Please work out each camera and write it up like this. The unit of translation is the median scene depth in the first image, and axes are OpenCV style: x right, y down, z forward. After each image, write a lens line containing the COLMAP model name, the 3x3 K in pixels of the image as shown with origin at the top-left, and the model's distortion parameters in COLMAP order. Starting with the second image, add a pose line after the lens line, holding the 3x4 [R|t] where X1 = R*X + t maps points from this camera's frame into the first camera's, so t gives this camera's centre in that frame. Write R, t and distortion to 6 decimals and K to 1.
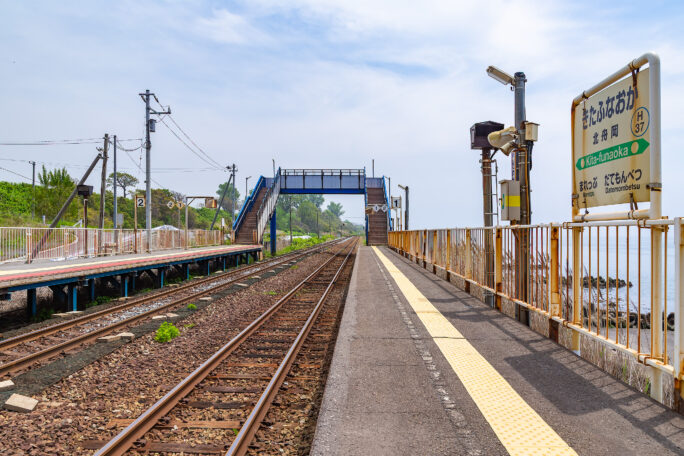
lens RADIAL K [[522.1, 0, 342.0], [0, 522.1, 228.0], [0, 0, 1]] dist [-0.004503, -0.002744]
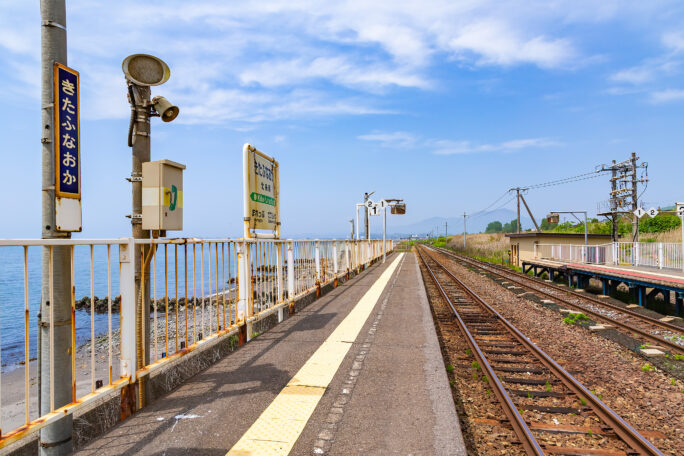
lens RADIAL K [[464.4, 0, 342.0], [0, 464.4, 228.0], [0, 0, 1]] dist [0.000242, 0.000004]
pose [[-0.993990, 0.002269, 0.109445, 0.110988], [0.000357, 0.999847, -0.017486, -0.023086], [-0.109468, -0.017342, -0.993839, 2.548375]]
